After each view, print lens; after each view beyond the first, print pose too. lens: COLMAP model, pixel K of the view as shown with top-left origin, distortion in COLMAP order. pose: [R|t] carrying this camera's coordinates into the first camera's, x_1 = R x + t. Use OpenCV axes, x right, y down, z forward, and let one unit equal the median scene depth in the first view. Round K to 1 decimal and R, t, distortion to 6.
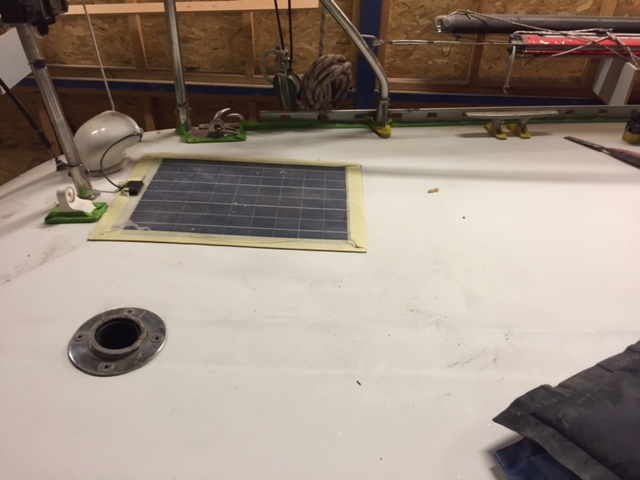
lens RADIAL K [[543.2, 0, 320.0], [0, 543.2, 240.0], [0, 0, 1]] dist [0.005283, -0.002485]
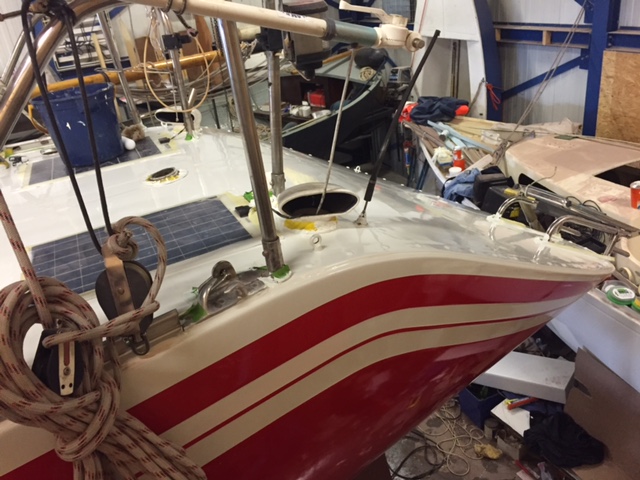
lens RADIAL K [[543.2, 0, 320.0], [0, 543.2, 240.0], [0, 0, 1]] dist [0.005283, -0.002485]
pose [[-0.873771, 0.301461, -0.381636, -0.048799], [-0.209952, 0.474010, 0.855123, -0.989397], [0.438685, 0.827306, -0.350884, 1.456555]]
